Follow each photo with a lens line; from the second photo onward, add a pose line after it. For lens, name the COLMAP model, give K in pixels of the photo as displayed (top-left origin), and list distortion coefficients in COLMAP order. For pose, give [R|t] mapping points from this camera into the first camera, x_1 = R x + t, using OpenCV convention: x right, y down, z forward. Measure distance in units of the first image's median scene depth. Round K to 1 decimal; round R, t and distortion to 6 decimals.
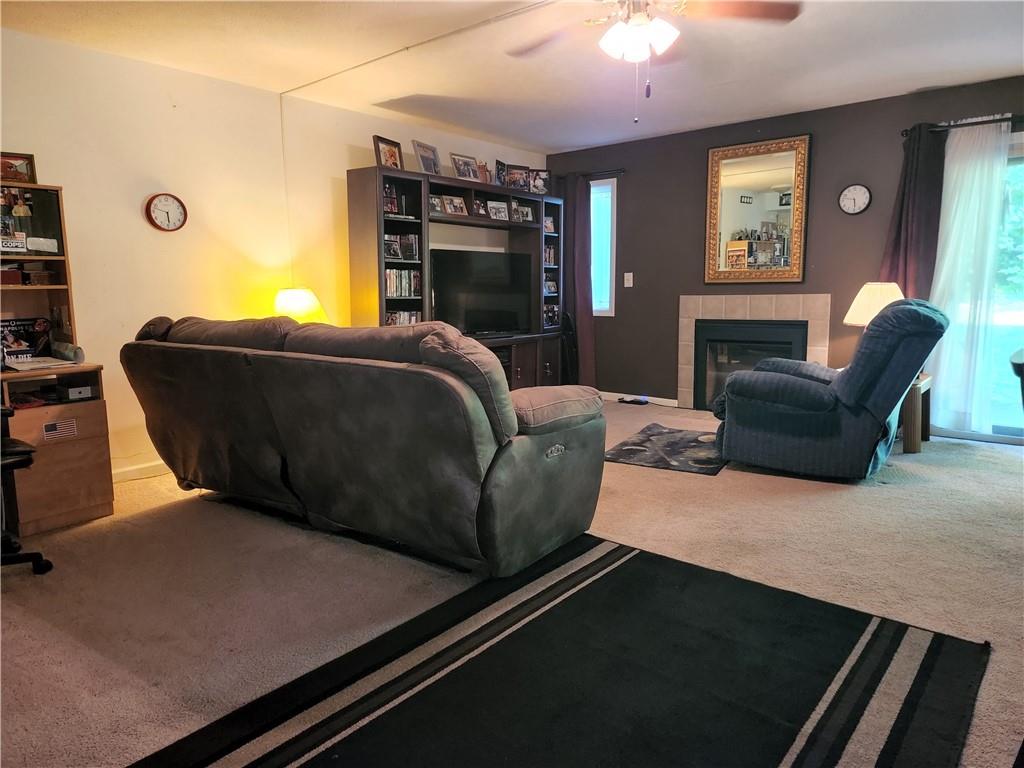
lens RADIAL K [[689.7, 0, 509.9], [0, 689.7, 381.7], [0, 0, 1]] dist [0.048433, -0.022525]
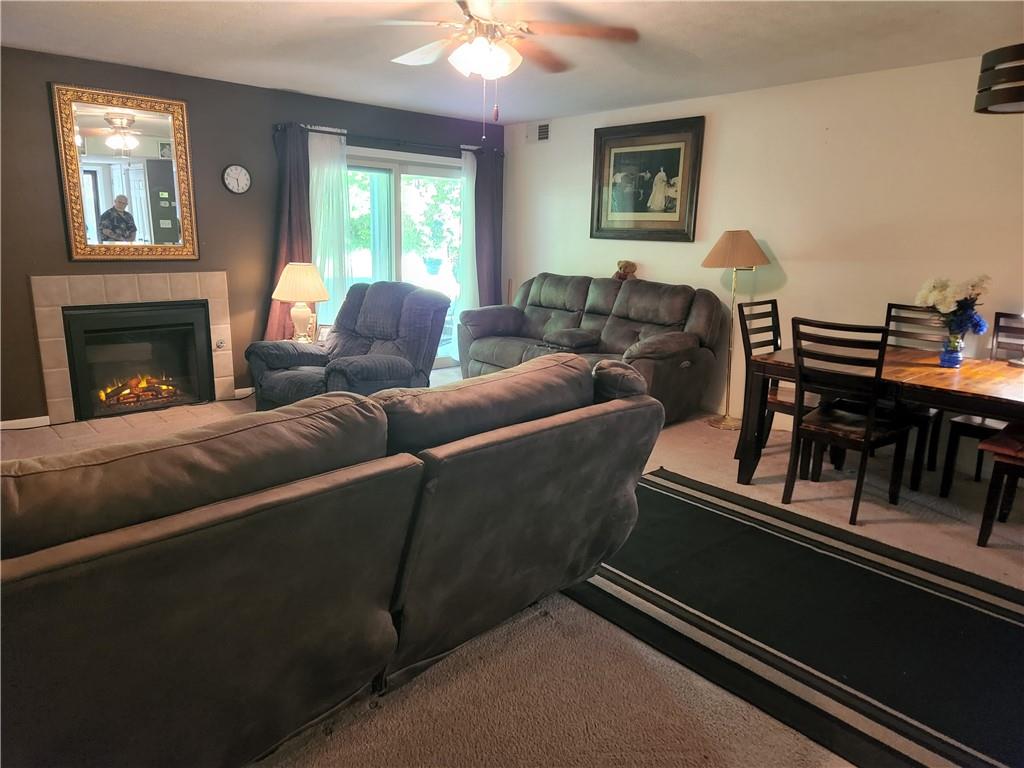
lens RADIAL K [[689.7, 0, 511.1], [0, 689.7, 383.9], [0, 0, 1]] dist [0.048433, -0.022525]
pose [[0.159245, -0.191240, 0.968539, -0.473278], [0.122969, 0.977260, 0.172744, -0.089115], [-0.979551, 0.091592, 0.179141, 0.426019]]
